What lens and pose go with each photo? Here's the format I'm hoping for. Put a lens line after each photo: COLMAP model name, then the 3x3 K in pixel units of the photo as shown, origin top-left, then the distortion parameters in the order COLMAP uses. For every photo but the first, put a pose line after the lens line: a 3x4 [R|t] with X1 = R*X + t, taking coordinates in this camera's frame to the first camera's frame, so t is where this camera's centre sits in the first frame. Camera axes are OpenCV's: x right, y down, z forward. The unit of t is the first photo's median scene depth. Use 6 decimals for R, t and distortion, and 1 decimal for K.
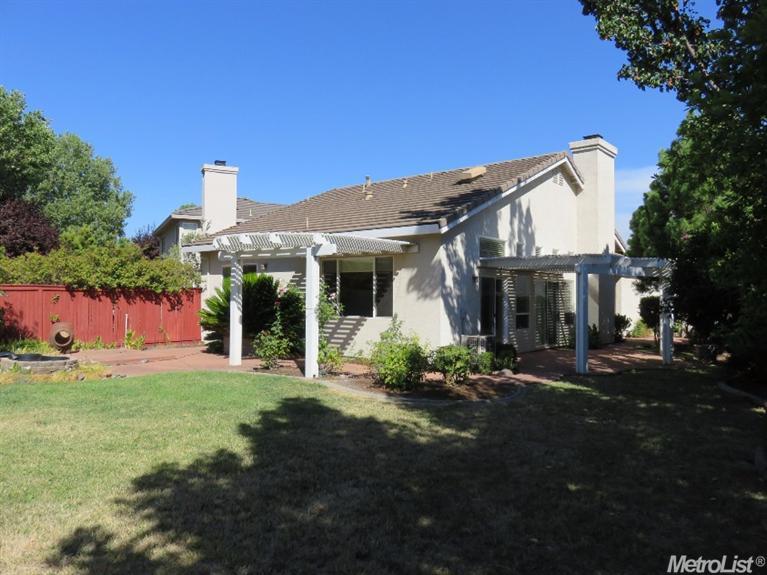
lens RADIAL K [[569.3, 0, 384.0], [0, 569.3, 288.1], [0, 0, 1]] dist [-0.000743, -0.000393]
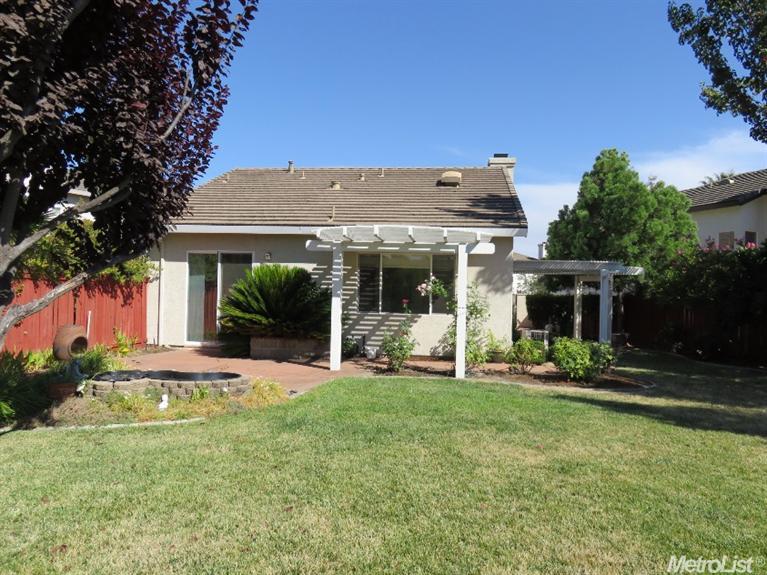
lens RADIAL K [[569.3, 0, 383.9], [0, 569.3, 286.7], [0, 0, 1]] dist [-0.000743, -0.000393]
pose [[0.844425, 0.018546, 0.535353, -0.622152], [-0.026578, 0.999620, 0.007293, -0.002161], [-0.535014, -0.020386, 0.844597, 0.197840]]
